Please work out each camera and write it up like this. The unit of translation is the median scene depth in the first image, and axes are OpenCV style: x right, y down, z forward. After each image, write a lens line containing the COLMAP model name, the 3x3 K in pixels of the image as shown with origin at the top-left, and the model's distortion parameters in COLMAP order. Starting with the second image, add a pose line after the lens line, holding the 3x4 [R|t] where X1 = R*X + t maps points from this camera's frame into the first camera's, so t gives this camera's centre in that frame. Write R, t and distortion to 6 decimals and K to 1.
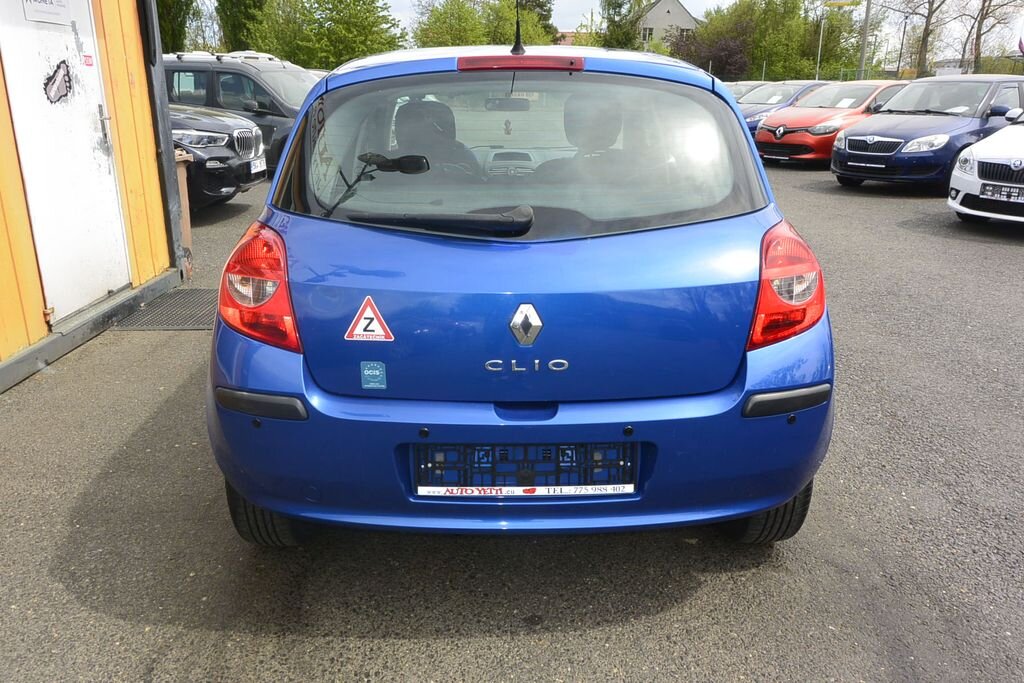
lens RADIAL K [[780.6, 0, 505.3], [0, 780.6, 341.3], [0, 0, 1]] dist [-0.004005, 0.007137]
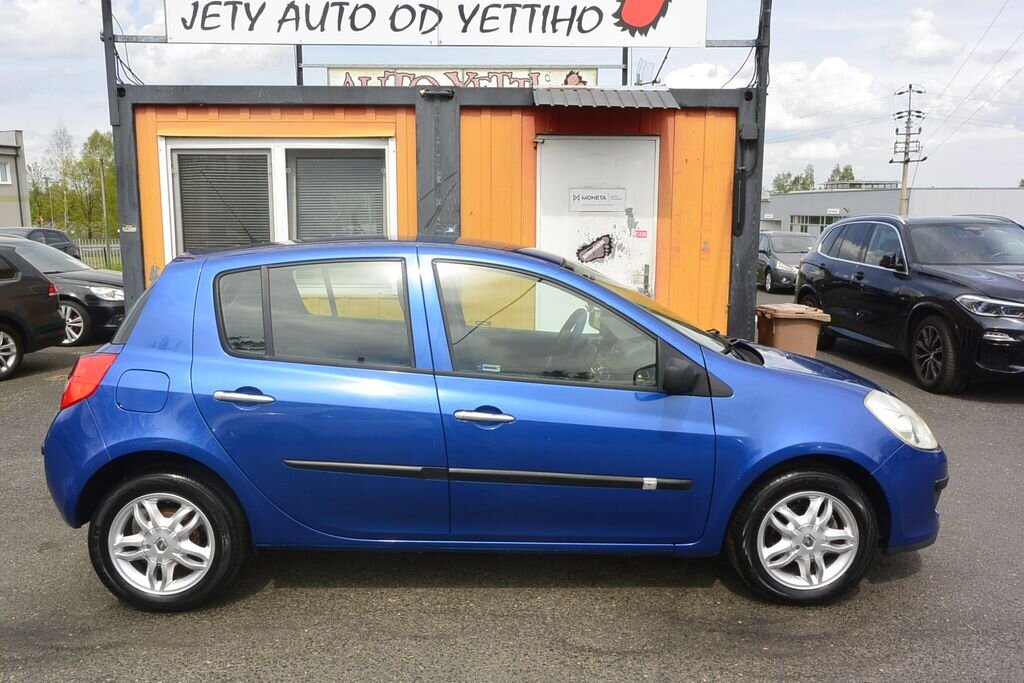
lens RADIAL K [[796.4, 0, 504.0], [0, 796.4, 340.5], [0, 0, 1]] dist [-0.005301, 0.016404]
pose [[0.005939, 0.138197, -0.990387, 0.517277], [-0.313990, 0.940572, 0.129363, -0.169219], [0.949408, 0.310203, 0.048978, 0.445168]]
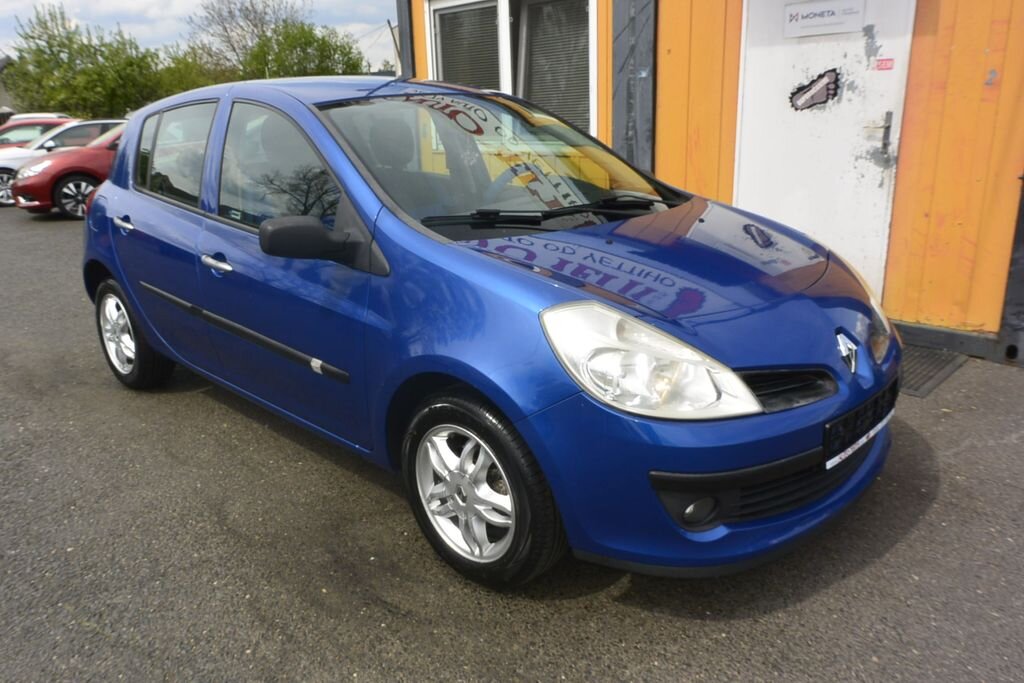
lens RADIAL K [[779.9, 0, 495.6], [0, 779.9, 338.4], [0, 0, 1]] dist [0.009786, 0.013362]
pose [[-0.718421, 0.217781, -0.660638, 0.283192], [-0.187393, 0.854022, 0.485314, -0.261975], [0.669891, 0.472459, -0.572737, 0.807597]]
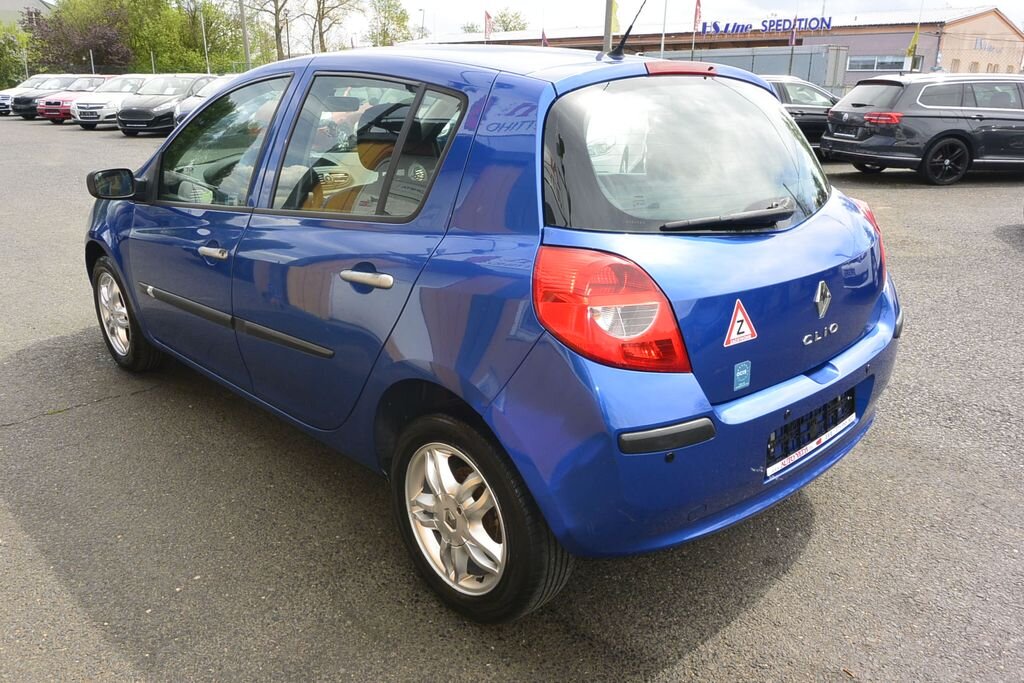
lens RADIAL K [[780.6, 0, 505.3], [0, 780.6, 341.3], [0, 0, 1]] dist [-0.004005, 0.007137]
pose [[0.737714, -0.209816, 0.641682, -0.253086], [0.203577, 0.975373, 0.084882, -0.036405], [-0.643688, 0.068013, 0.762259, 0.100511]]
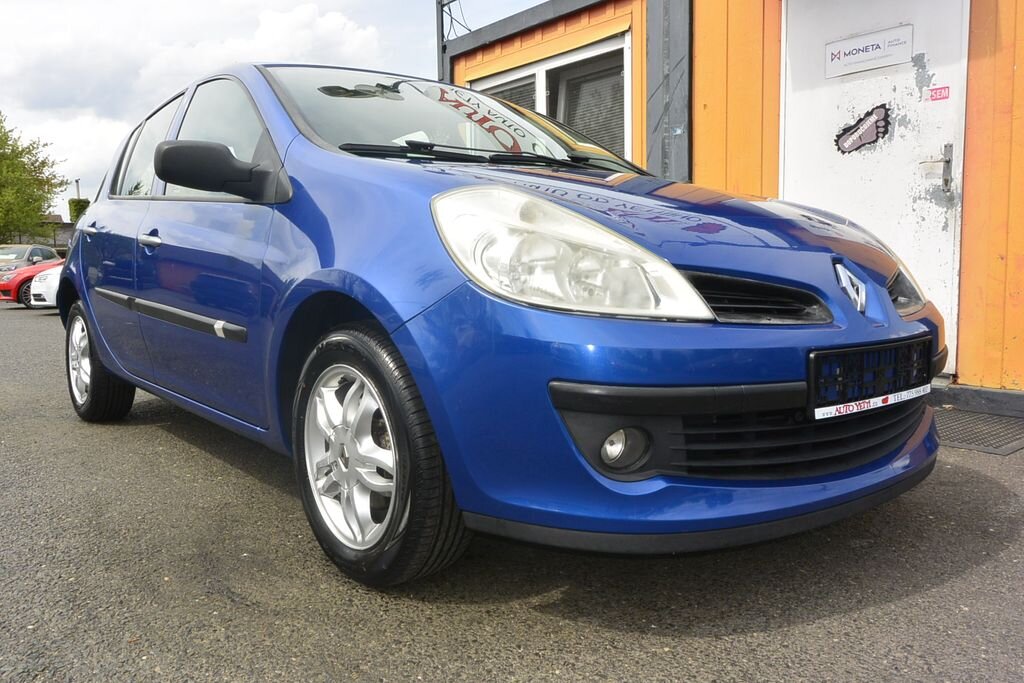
lens RADIAL K [[807.1, 0, 492.9], [0, 807.1, 336.4], [0, 0, 1]] dist [0.005096, 0.005664]
pose [[-0.792549, 0.055930, -0.607238, 0.217447], [-0.182527, 0.928374, 0.323738, -0.183168], [0.581850, 0.367415, -0.725573, 0.843822]]
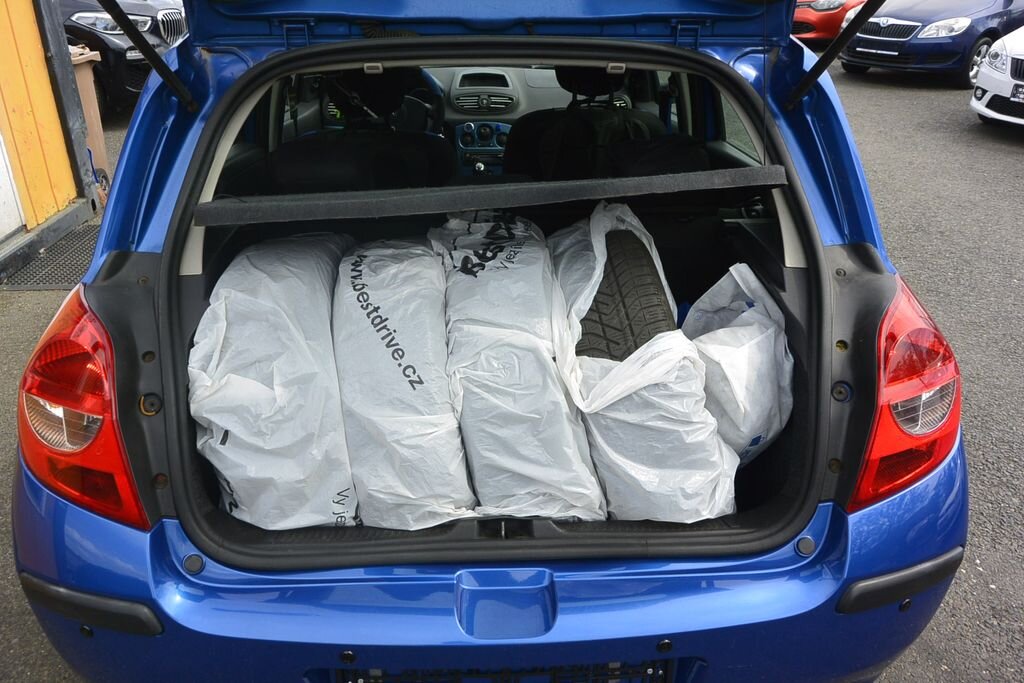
lens RADIAL K [[780.6, 0, 505.3], [0, 780.6, 341.3], [0, 0, 1]] dist [-0.004005, 0.007137]
pose [[0.999436, -0.006642, 0.032919, 0.001337], [0.001263, 0.986986, 0.160804, -0.057013], [-0.033559, -0.160672, 0.986437, 0.097594]]
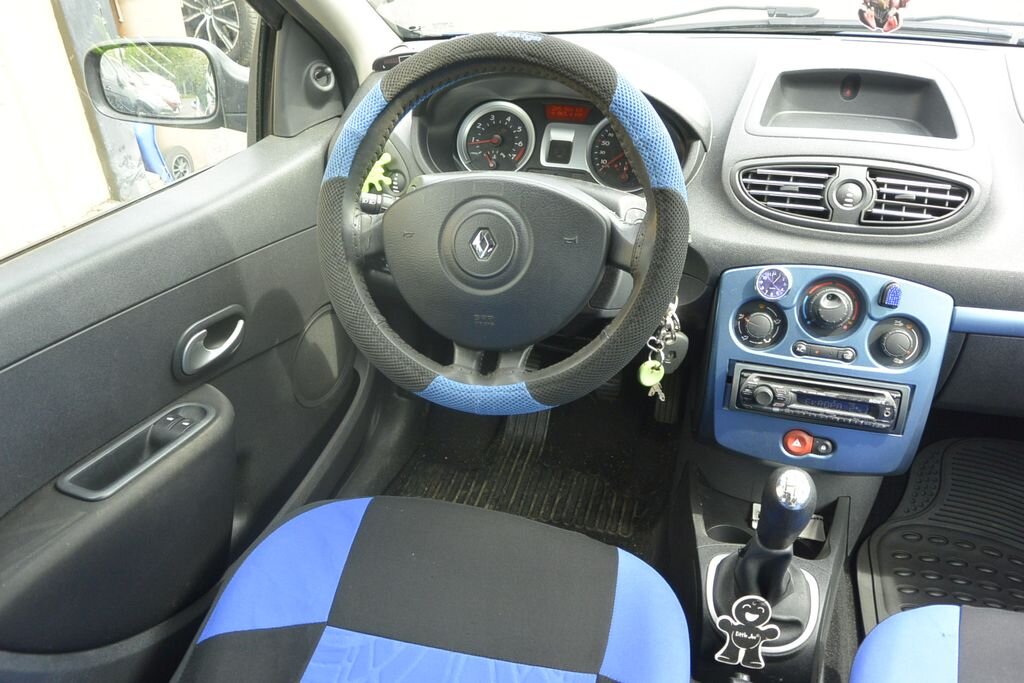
lens RADIAL K [[780.6, 0, 505.3], [0, 780.6, 341.3], [0, 0, 1]] dist [-0.004005, 0.007137]
pose [[0.951633, 0.148339, -0.269055, -0.009419], [-0.075043, 0.961423, 0.264642, -0.125064], [0.297932, -0.231651, 0.926053, 0.424730]]
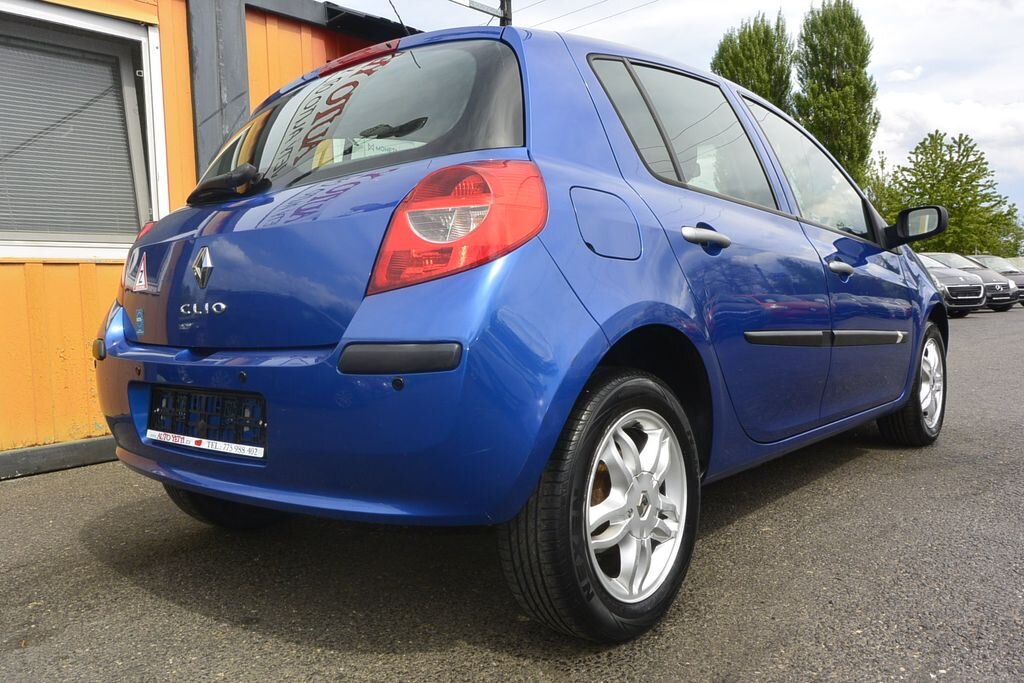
lens RADIAL K [[805.2, 0, 508.9], [0, 805.2, 341.8], [0, 0, 1]] dist [-0.002264, 0.005585]
pose [[0.749820, 0.007177, -0.661603, 0.241059], [-0.170762, 0.968164, -0.183028, 0.046482], [0.639226, 0.250215, 0.727174, 0.121763]]
